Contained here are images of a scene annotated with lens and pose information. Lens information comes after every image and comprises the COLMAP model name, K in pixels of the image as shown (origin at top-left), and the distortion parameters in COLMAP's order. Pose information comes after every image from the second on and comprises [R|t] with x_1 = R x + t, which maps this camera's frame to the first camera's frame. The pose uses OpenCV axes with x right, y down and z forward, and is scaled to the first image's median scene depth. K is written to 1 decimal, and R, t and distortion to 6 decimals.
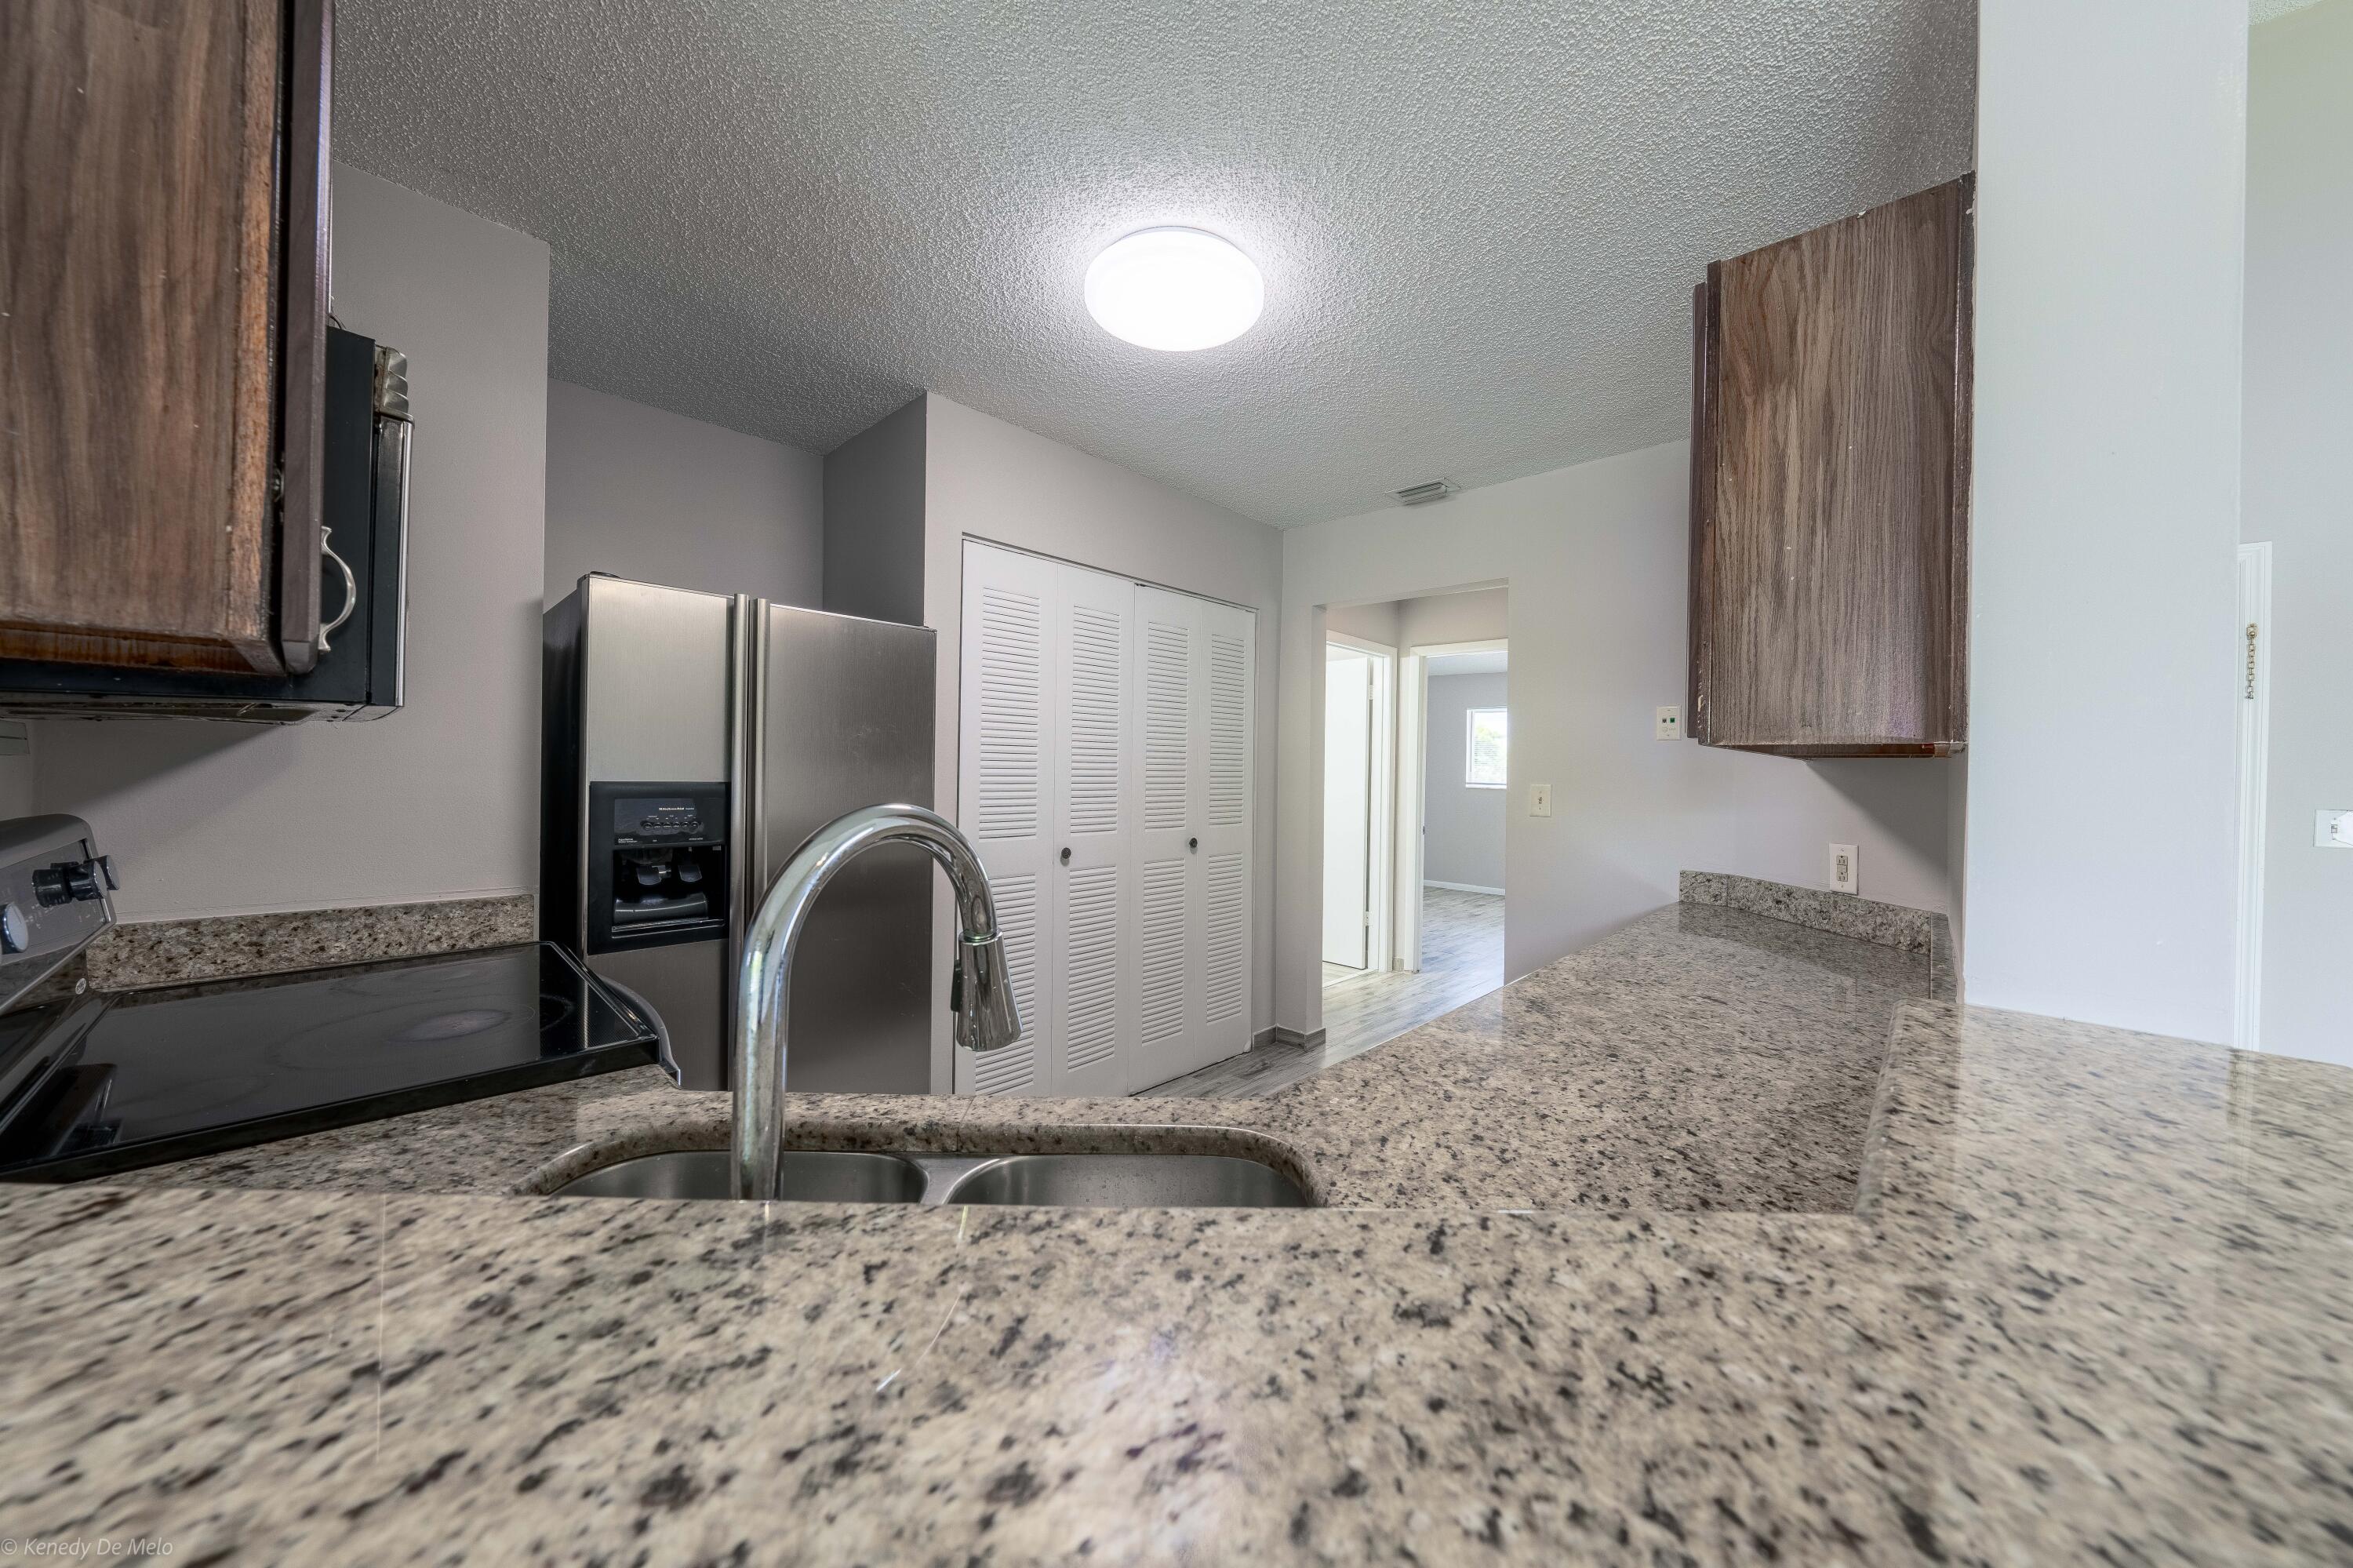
lens RADIAL K [[799.5, 0, 1168.6], [0, 799.5, 777.4], [0, 0, 1]] dist [0.000063, -0.000448]
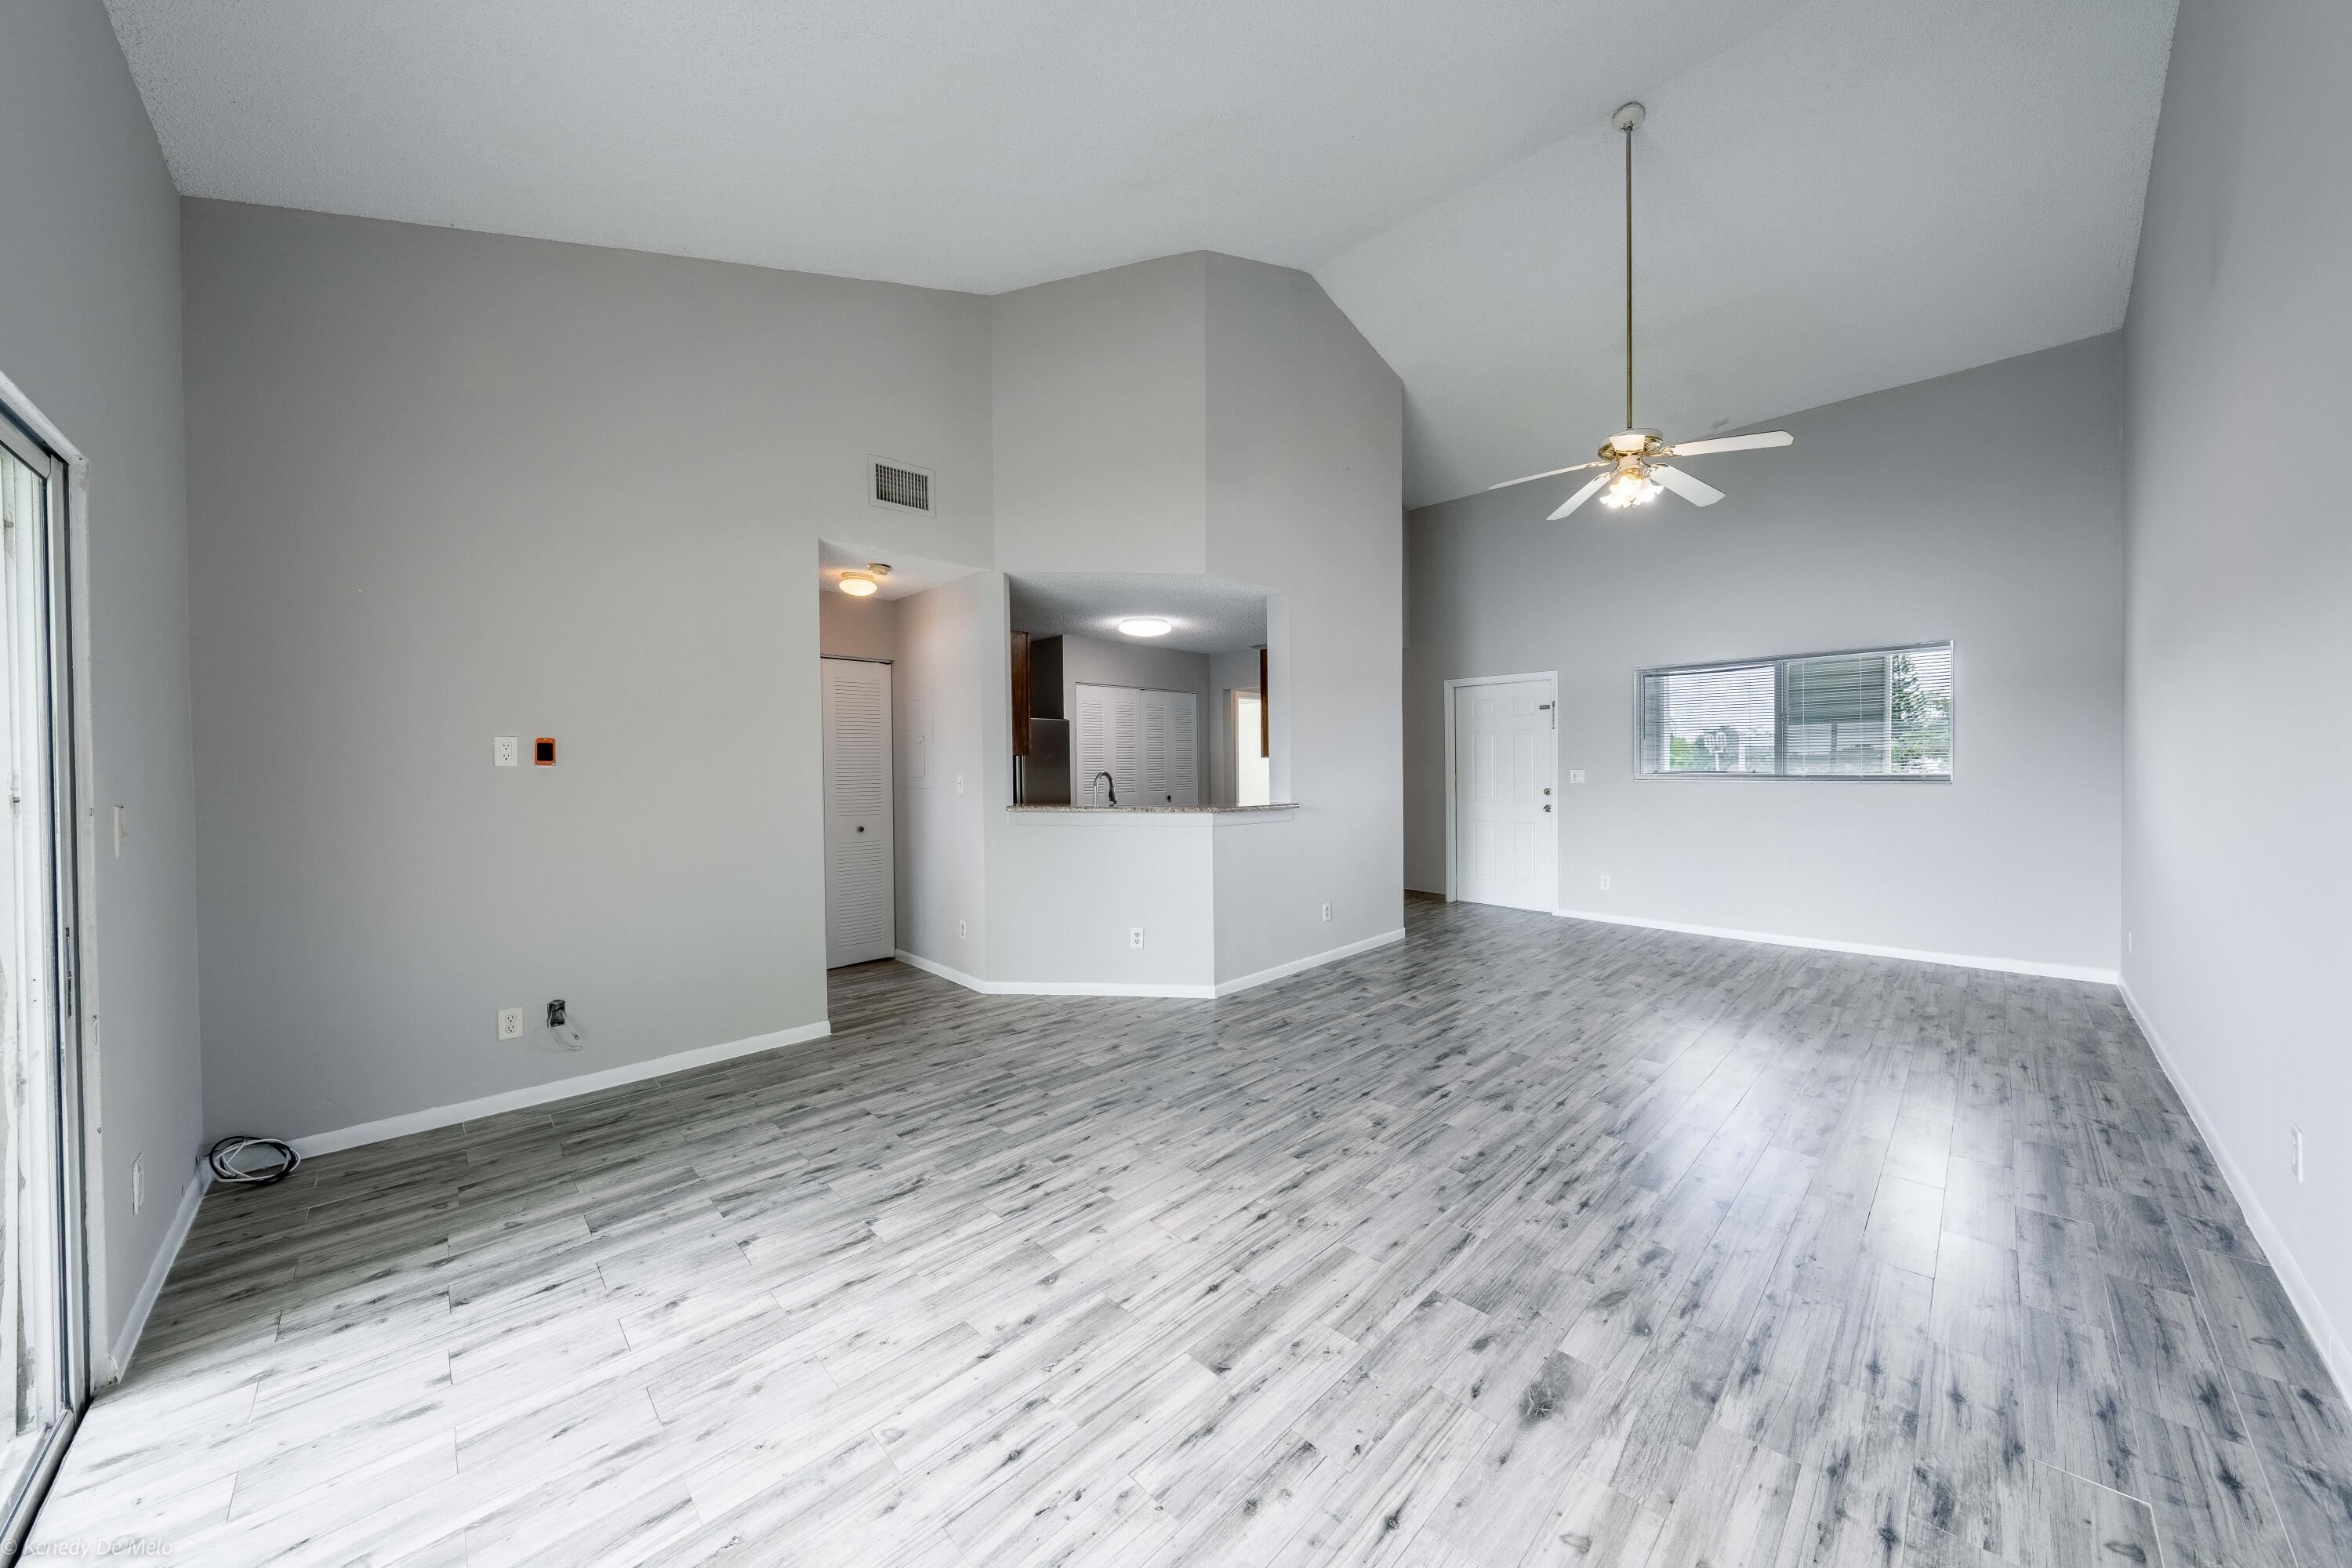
lens RADIAL K [[799.1, 0, 1181.2], [0, 799.1, 781.0], [0, 0, 1]] dist [0.000063, -0.000448]
pose [[0.999016, -0.033602, -0.028957, 0.203603], [0.034020, 0.999322, 0.014067, 0.000750], [0.028465, -0.015038, 0.999482, -2.040748]]
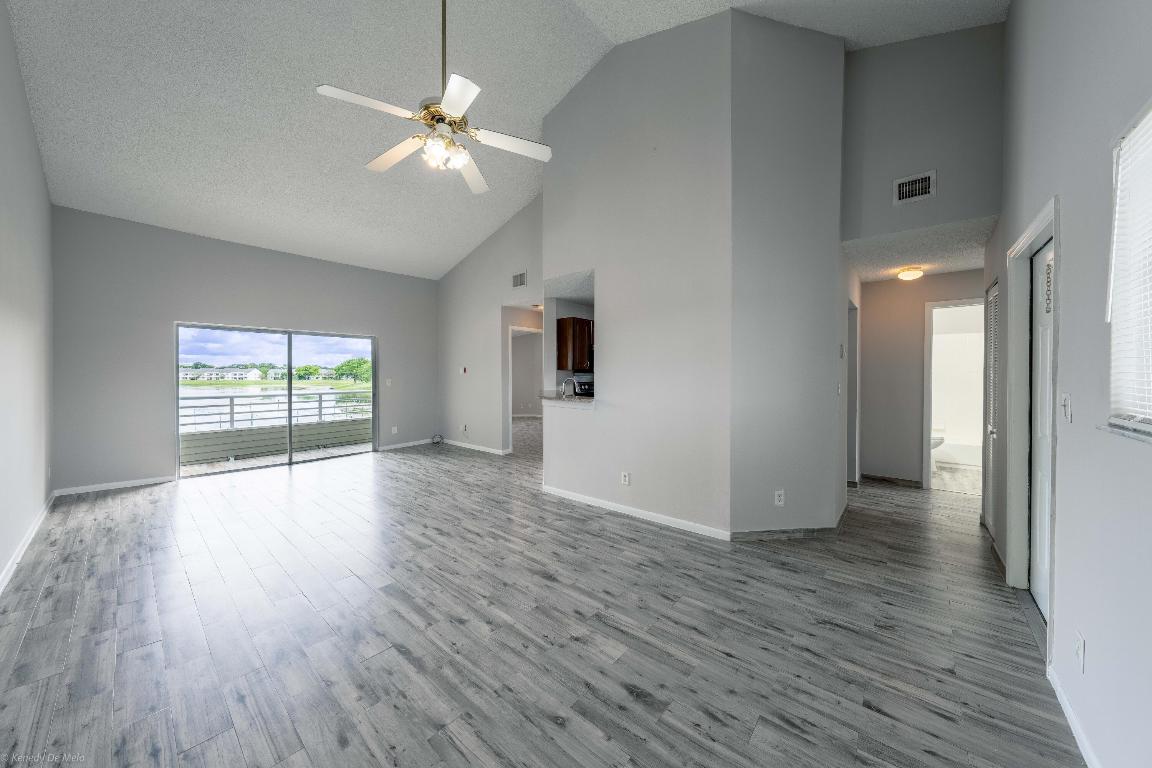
lens RADIAL K [[391.4, 0, 576.0], [0, 391.4, 380.8], [0, 0, 1]] dist [0.000063, -0.000448]
pose [[0.052602, -0.008417, -0.998580, 2.329175], [-0.004108, 0.999954, -0.008645, 0.040466], [0.998607, 0.004556, 0.052565, 0.162910]]
